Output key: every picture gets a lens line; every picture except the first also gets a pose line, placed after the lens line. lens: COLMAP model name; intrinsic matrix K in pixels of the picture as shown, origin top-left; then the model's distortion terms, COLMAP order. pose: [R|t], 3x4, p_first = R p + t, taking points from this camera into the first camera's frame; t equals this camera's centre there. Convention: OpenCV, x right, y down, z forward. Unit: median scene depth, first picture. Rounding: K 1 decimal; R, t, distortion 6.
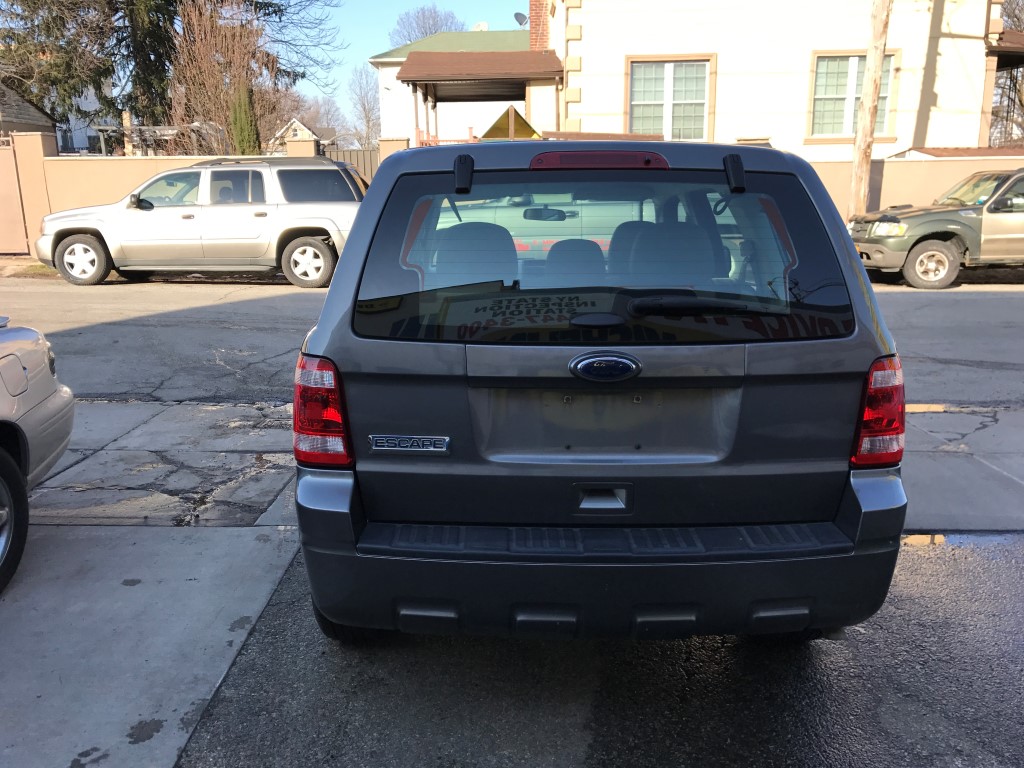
lens RADIAL K [[837.5, 0, 504.4], [0, 837.5, 385.5], [0, 0, 1]] dist [0.018780, -0.035005]
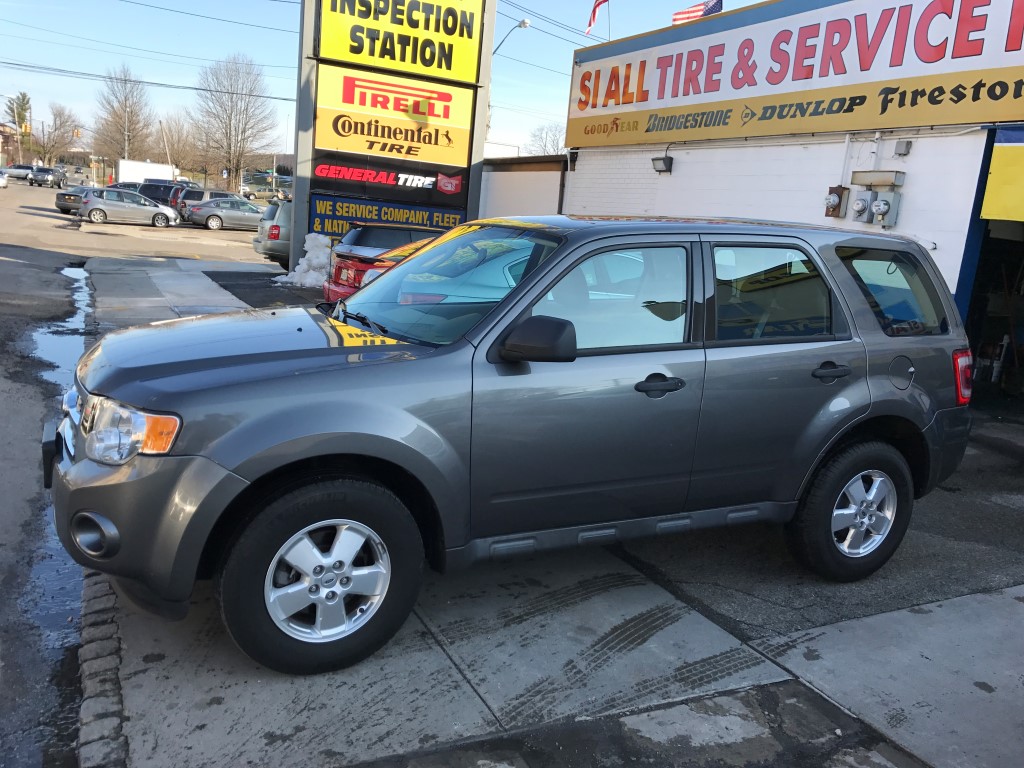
lens RADIAL K [[837.5, 0, 506.3], [0, 837.5, 385.9], [0, 0, 1]] dist [0.018780, -0.035005]
pose [[-0.431313, -0.199705, 0.879822, -0.264653], [0.130394, 0.951156, 0.279820, -0.111468], [-0.892730, 0.235414, -0.384206, 0.480095]]
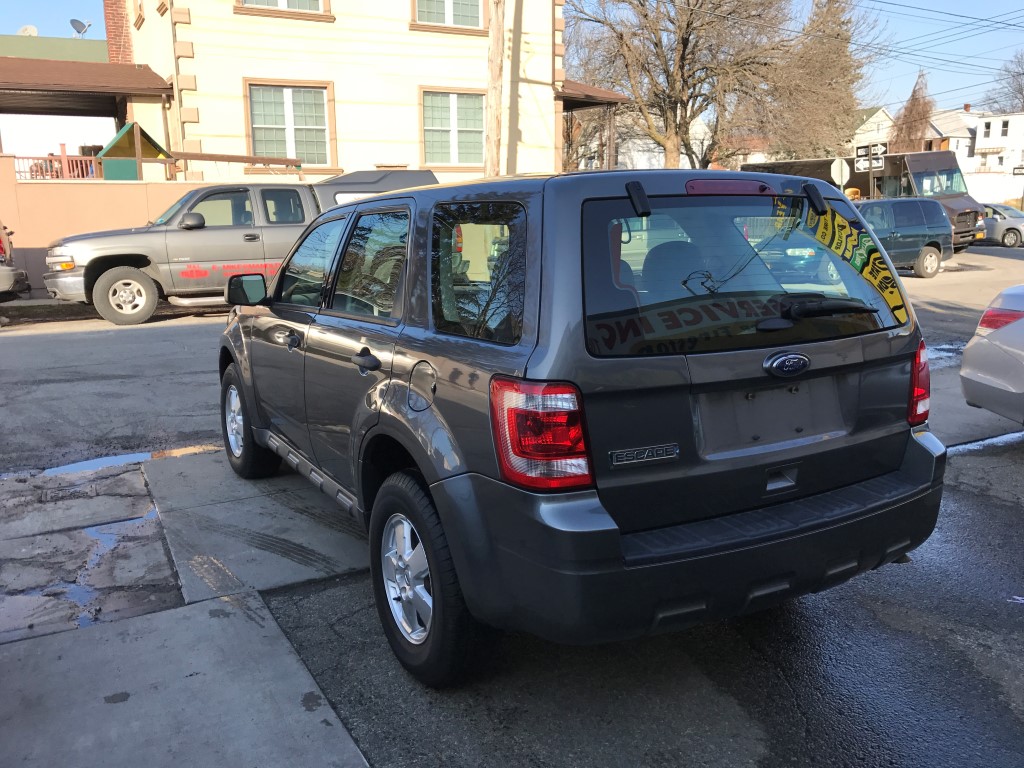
lens RADIAL K [[837.5, 0, 502.3], [0, 837.5, 382.6], [0, 0, 1]] dist [0.018780, -0.035005]
pose [[0.876516, -0.097464, 0.471403, -0.129836], [0.111827, 0.993725, -0.002474, -0.006397], [-0.468203, 0.054884, 0.881915, 0.026638]]
